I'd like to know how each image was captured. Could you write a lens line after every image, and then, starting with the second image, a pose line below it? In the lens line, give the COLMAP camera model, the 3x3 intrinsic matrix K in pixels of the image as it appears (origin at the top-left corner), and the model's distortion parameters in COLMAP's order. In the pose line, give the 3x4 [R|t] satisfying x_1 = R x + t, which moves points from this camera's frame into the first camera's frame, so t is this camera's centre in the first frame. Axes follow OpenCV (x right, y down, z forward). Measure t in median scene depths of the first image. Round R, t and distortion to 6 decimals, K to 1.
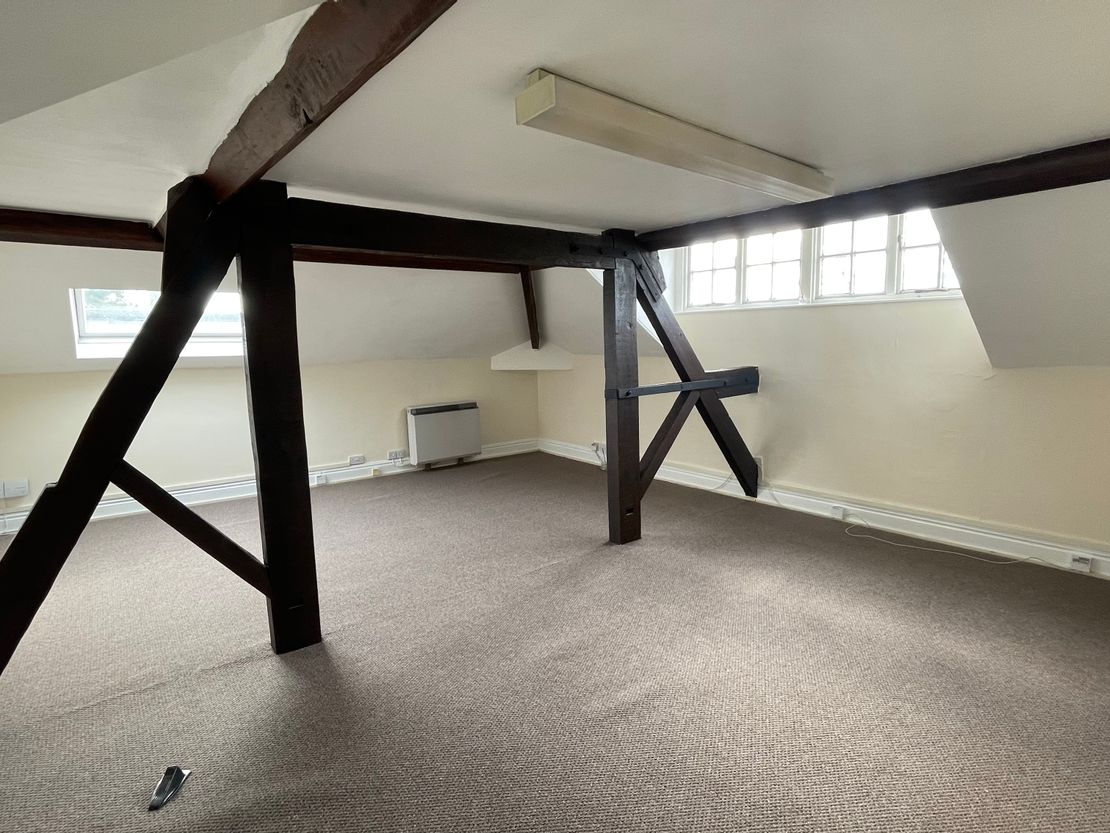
lens RADIAL K [[600.4, 0, 555.0], [0, 600.4, 416.5], [0, 0, 1]] dist [0.042340, -0.000068]
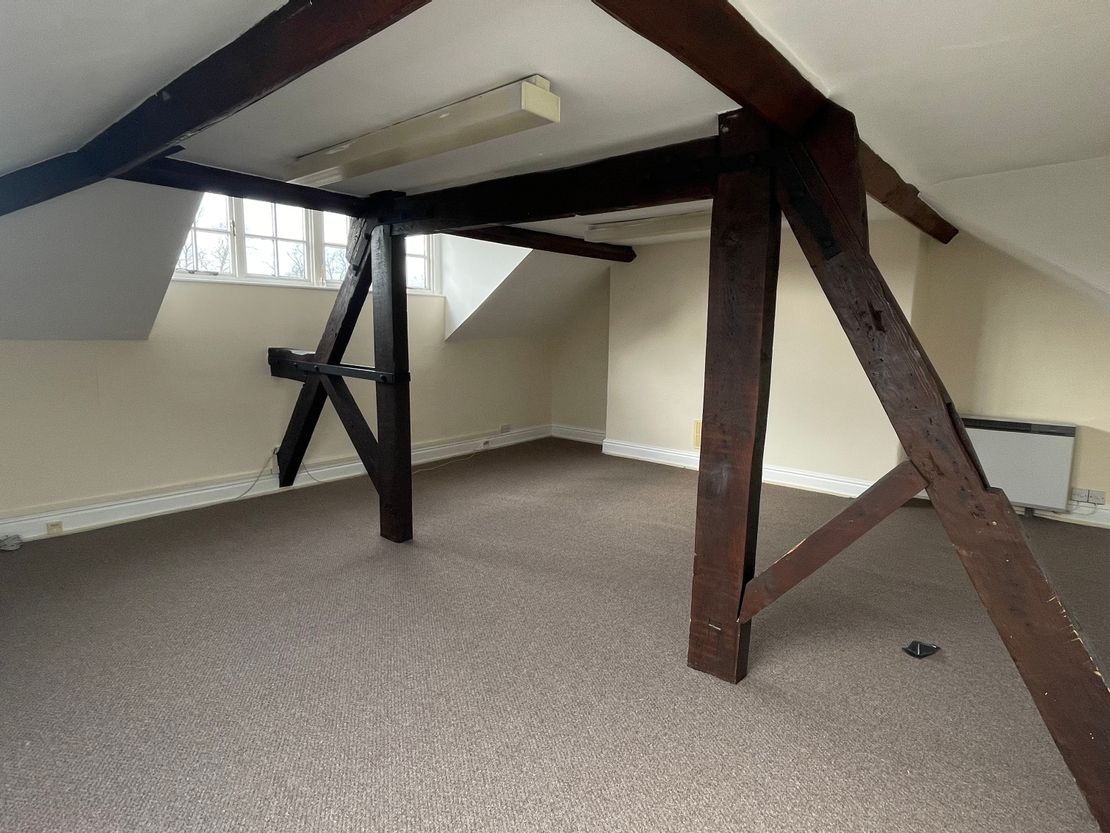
lens RADIAL K [[600.4, 0, 555.0], [0, 600.4, 416.5], [0, 0, 1]] dist [0.042340, -0.000068]
pose [[-0.148998, -0.144486, 0.978225, -0.681038], [0.112072, 0.980426, 0.161881, -0.084504], [-0.982466, 0.133751, -0.129889, 0.732026]]
